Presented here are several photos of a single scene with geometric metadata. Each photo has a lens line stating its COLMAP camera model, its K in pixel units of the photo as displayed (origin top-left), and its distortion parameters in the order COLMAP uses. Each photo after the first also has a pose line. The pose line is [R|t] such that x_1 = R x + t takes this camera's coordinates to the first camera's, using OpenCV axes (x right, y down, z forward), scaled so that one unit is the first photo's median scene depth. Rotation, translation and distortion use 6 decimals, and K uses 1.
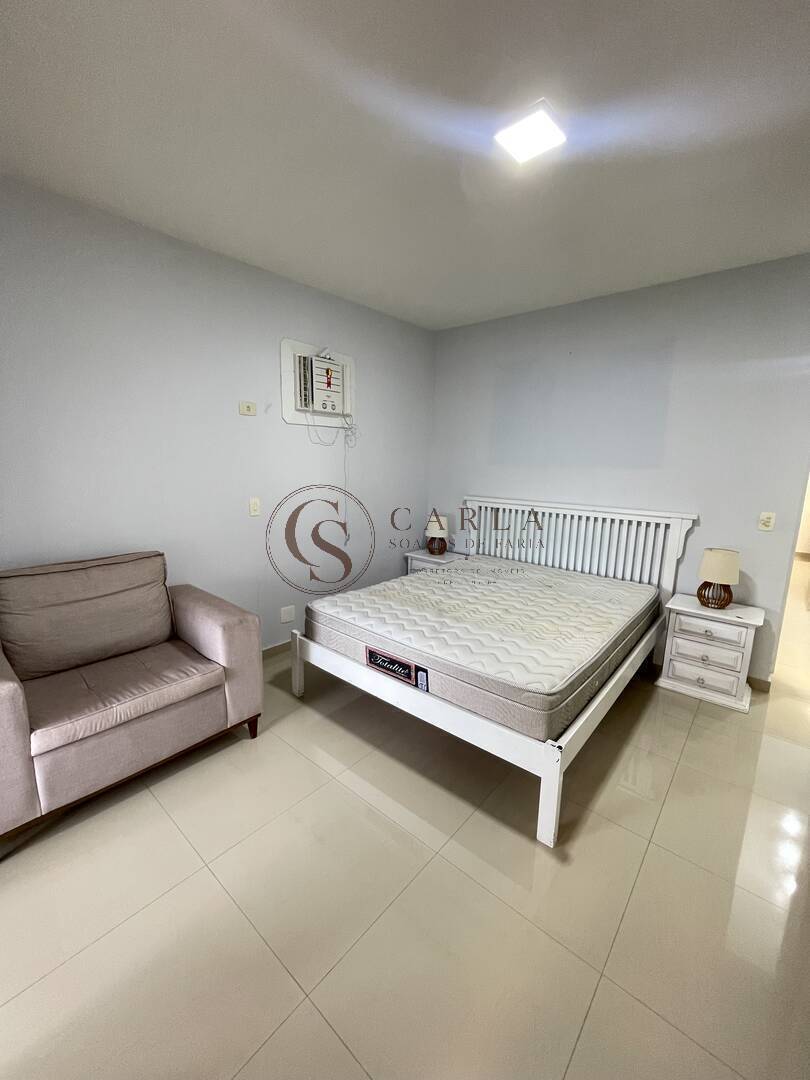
lens RADIAL K [[438.2, 0, 405.0], [0, 438.2, 540.0], [0, 0, 1]] dist [-0.001230, -0.000072]
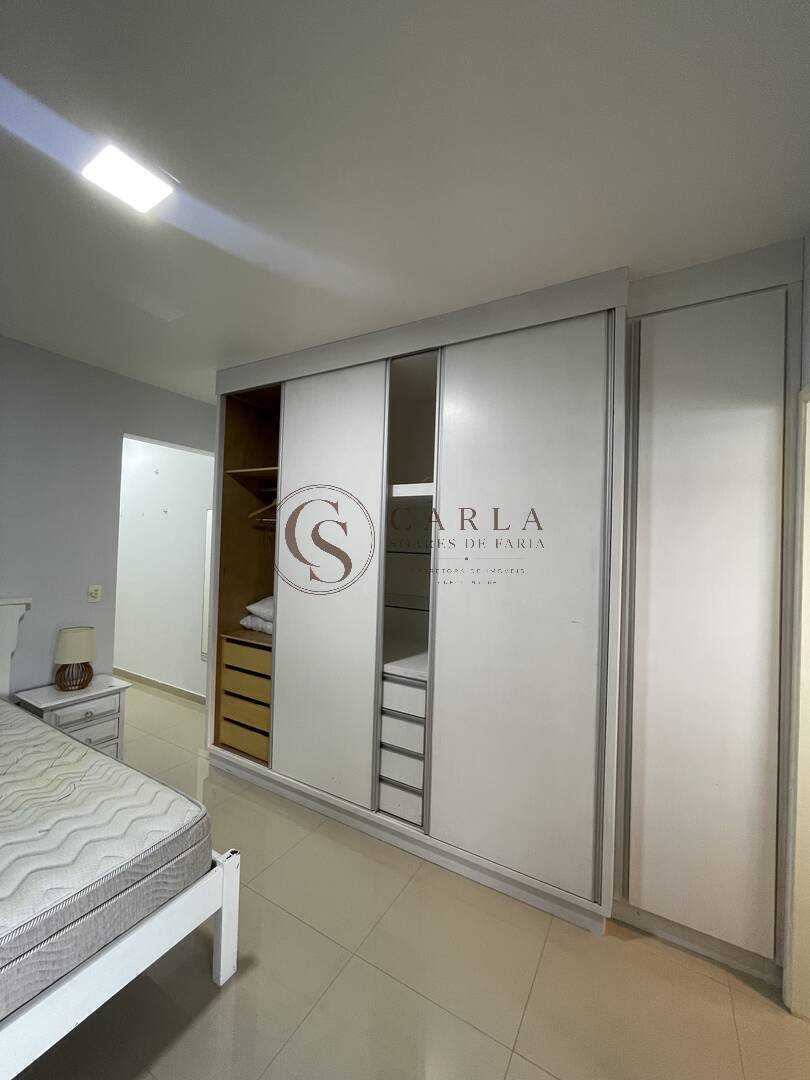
lens RADIAL K [[438.2, 0, 405.0], [0, 438.2, 540.0], [0, 0, 1]] dist [-0.001230, -0.000072]
pose [[-0.181588, -0.012231, 0.983299, -0.381074], [0.145831, 0.988532, 0.039227, -0.105363], [-0.972501, 0.150518, -0.177722, 0.425704]]
